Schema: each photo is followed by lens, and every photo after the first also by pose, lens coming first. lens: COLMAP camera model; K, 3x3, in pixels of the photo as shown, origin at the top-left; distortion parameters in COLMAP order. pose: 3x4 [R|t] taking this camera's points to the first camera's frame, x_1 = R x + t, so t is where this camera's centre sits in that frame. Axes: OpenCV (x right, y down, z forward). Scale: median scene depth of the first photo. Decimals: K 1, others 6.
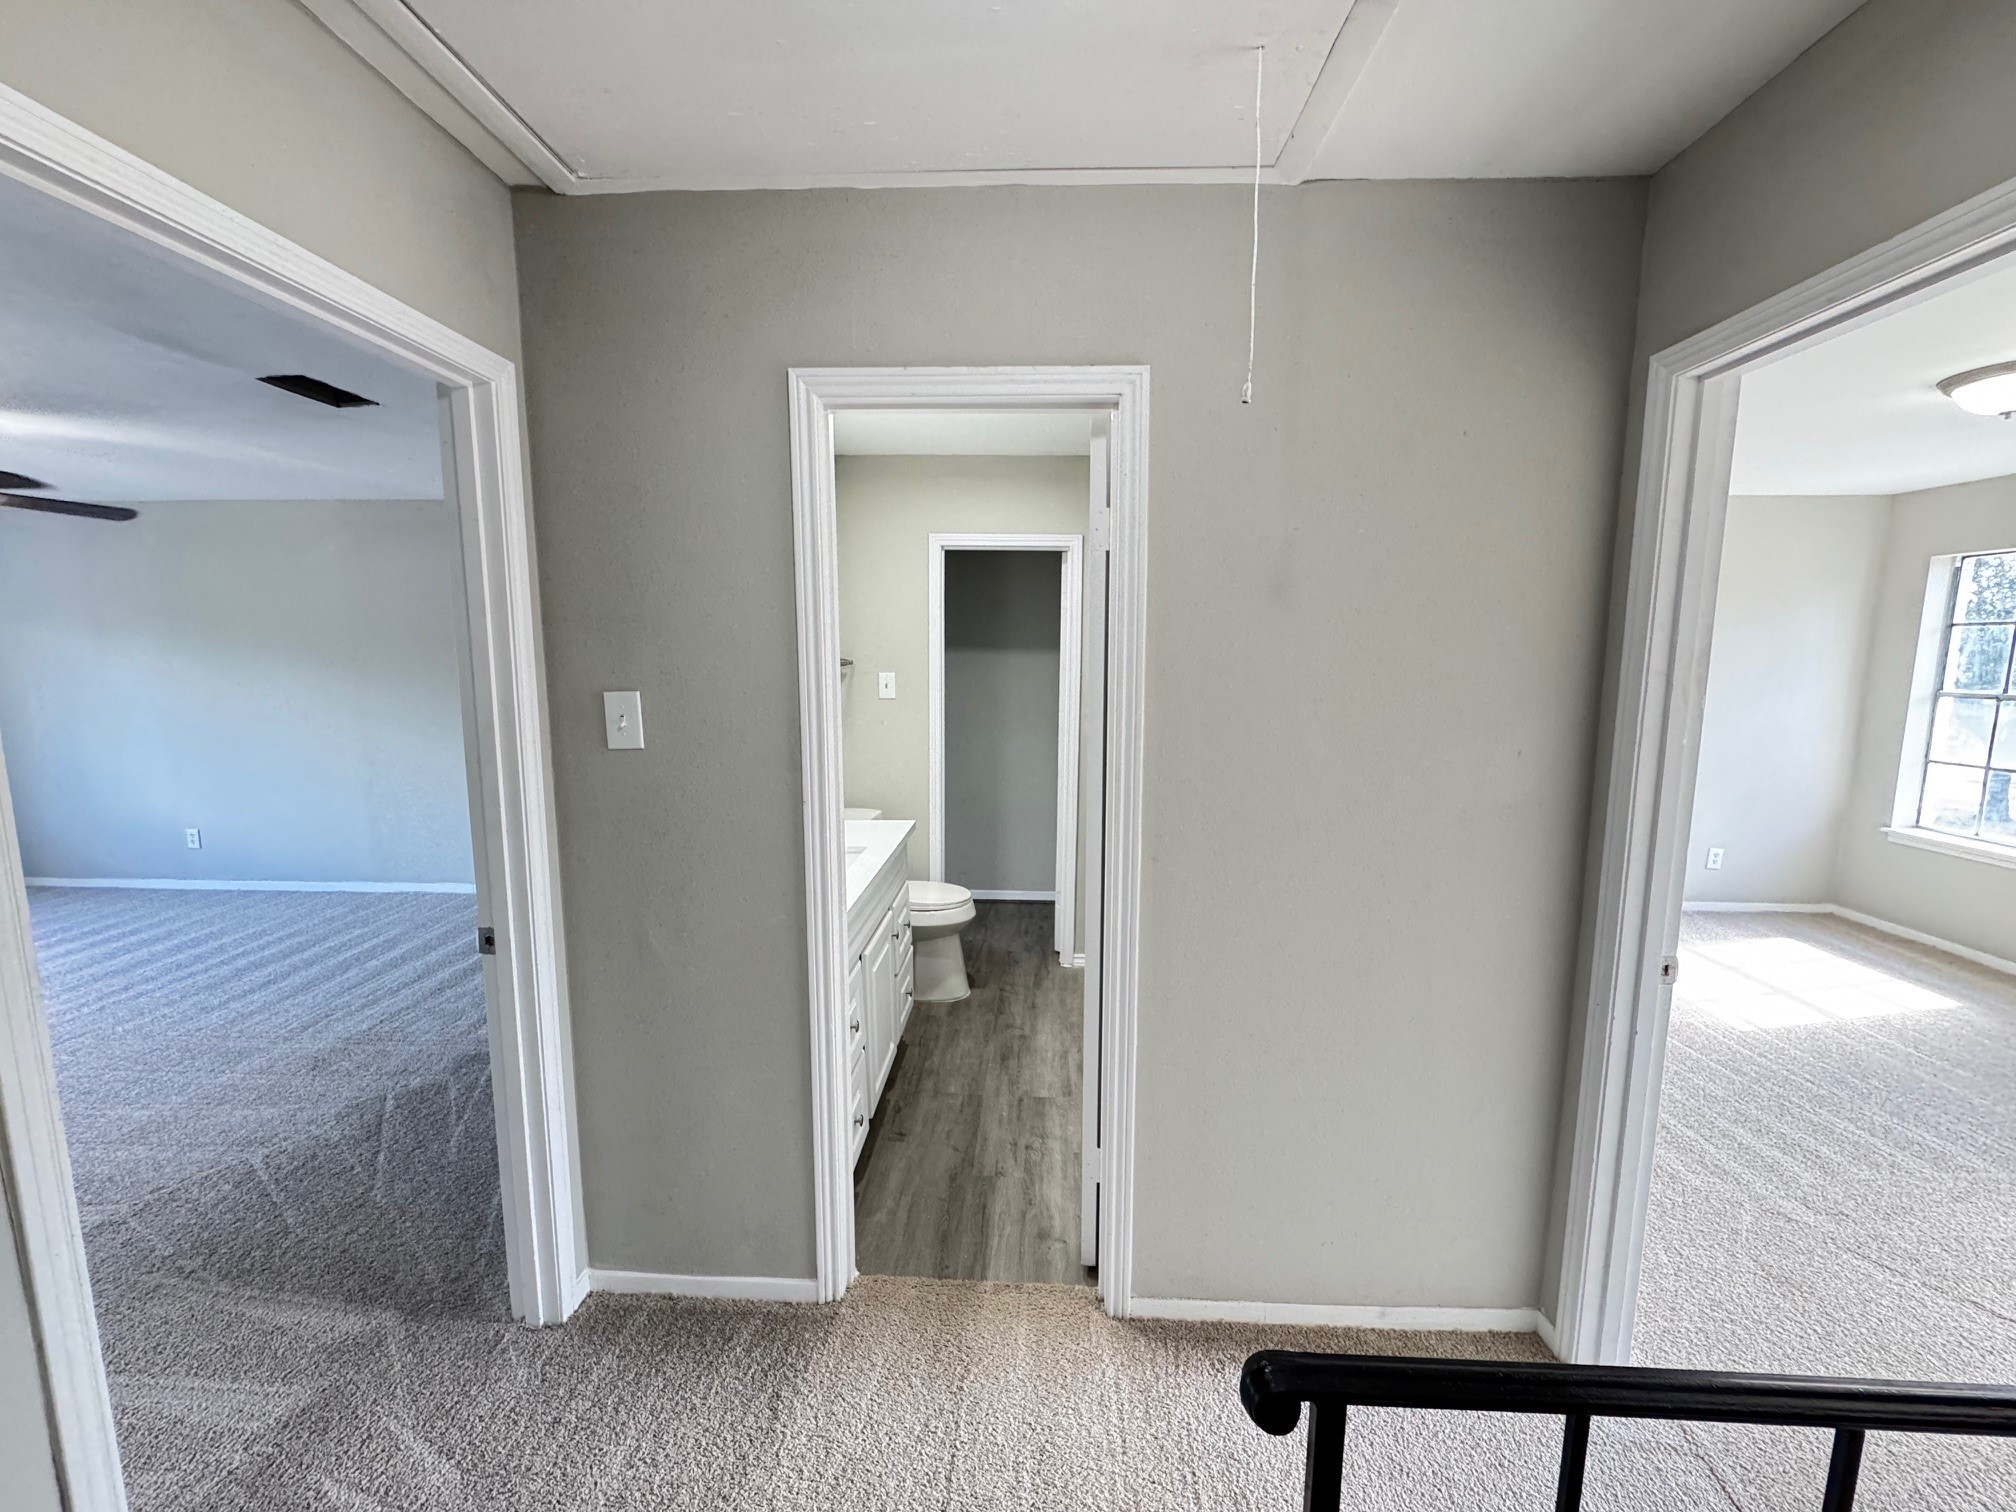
lens RADIAL K [[805.0, 0, 1001.3], [0, 805.0, 759.0], [0, 0, 1]] dist [-0.003336, 0.000469]
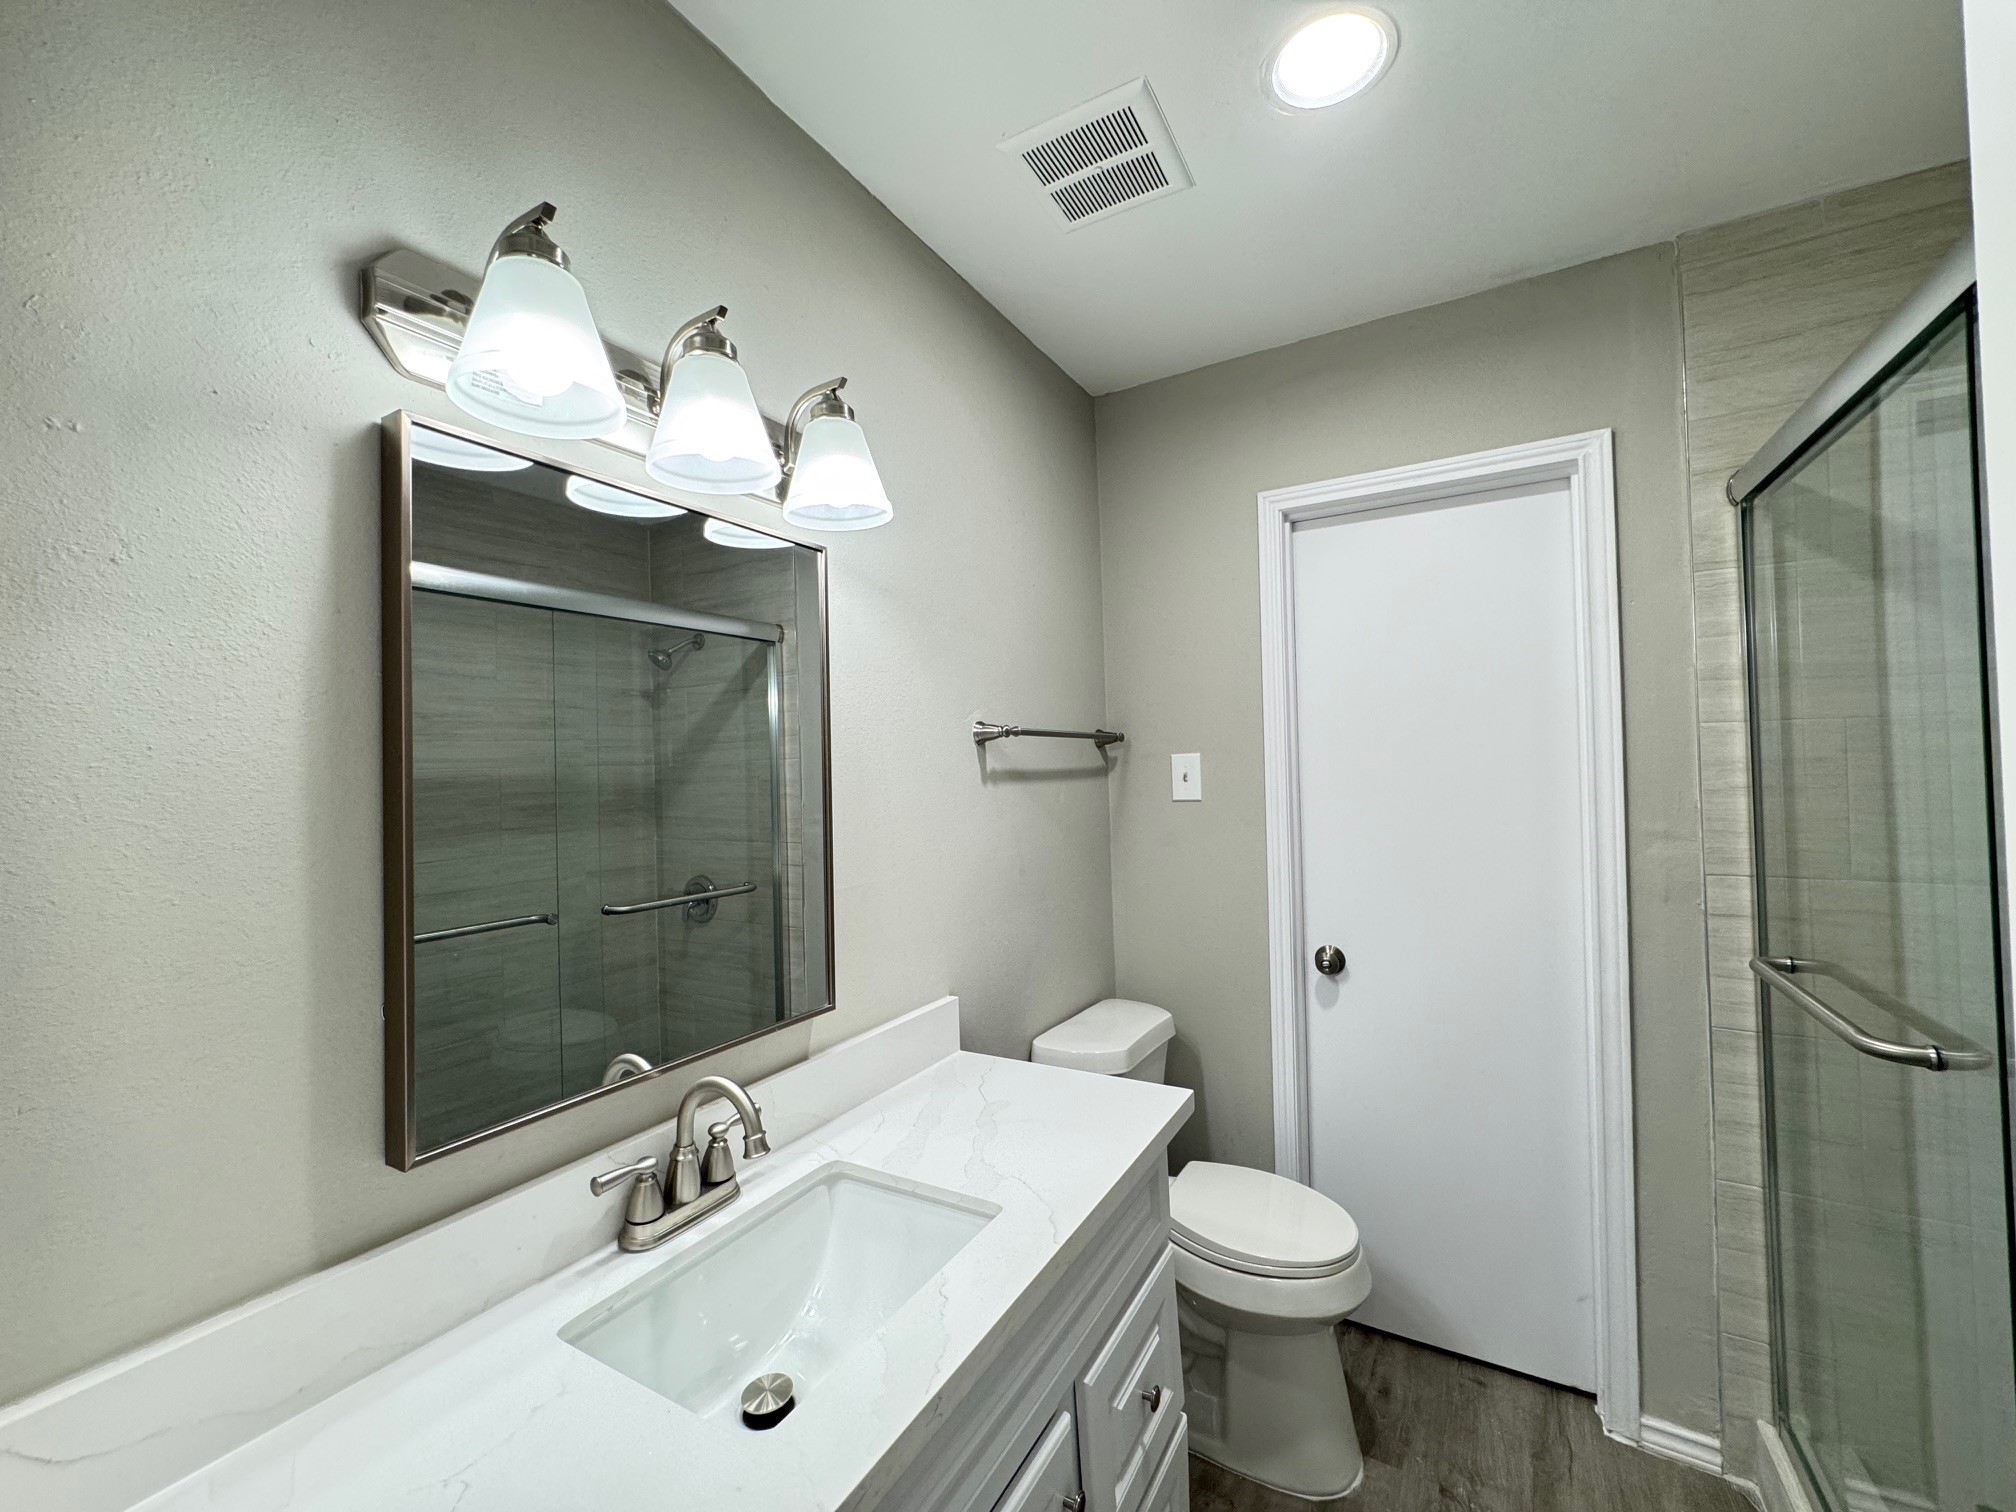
lens RADIAL K [[805.0, 0, 1006.0], [0, 805.0, 777.0], [0, 0, 1]] dist [-0.003336, 0.000469]
pose [[0.882626, -0.019832, -0.469657, 0.002696], [-0.038304, 0.992753, -0.113906, -0.032020], [0.468512, 0.118526, 0.875470, 0.582888]]
